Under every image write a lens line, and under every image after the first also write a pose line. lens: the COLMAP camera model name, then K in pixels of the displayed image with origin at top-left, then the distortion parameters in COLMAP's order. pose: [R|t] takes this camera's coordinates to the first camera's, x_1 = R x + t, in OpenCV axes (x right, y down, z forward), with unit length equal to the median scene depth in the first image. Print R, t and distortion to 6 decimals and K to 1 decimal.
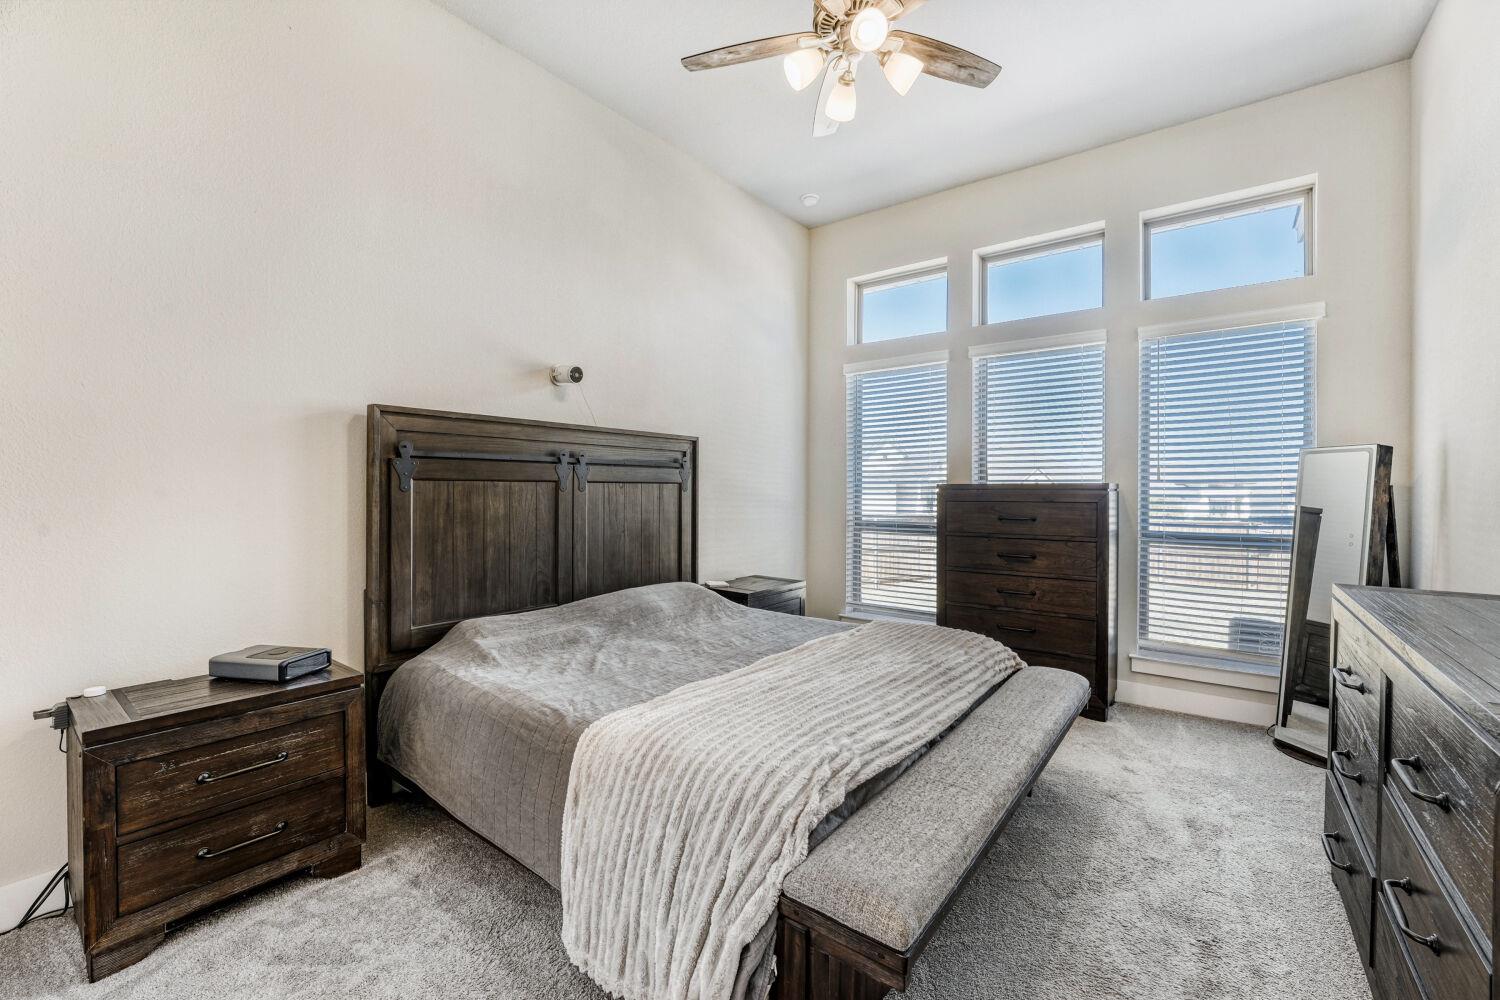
lens RADIAL K [[622.9, 0, 746.5], [0, 622.9, 495.9], [0, 0, 1]] dist [-0.022671, 0.000420]
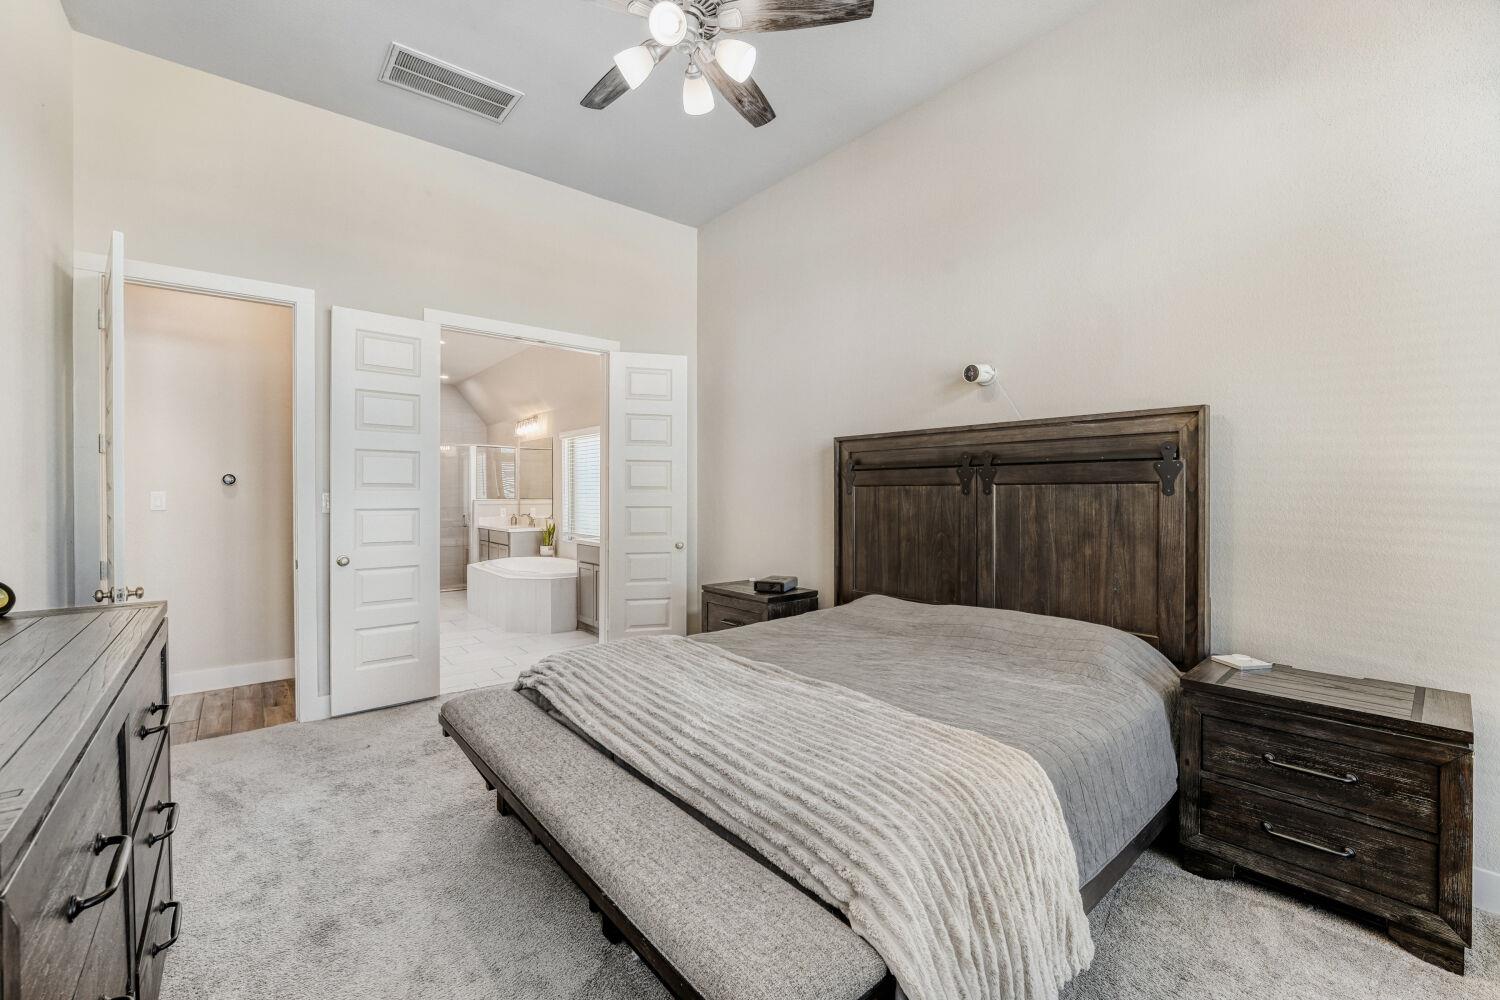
lens RADIAL K [[622.9, 0, 753.2], [0, 622.9, 496.6], [0, 0, 1]] dist [-0.022671, 0.000420]
pose [[-0.219971, 0.003188, -0.975501, 0.861859], [-0.007173, 0.999962, 0.004885, -0.007470], [0.975480, 0.008072, -0.219940, 1.032810]]
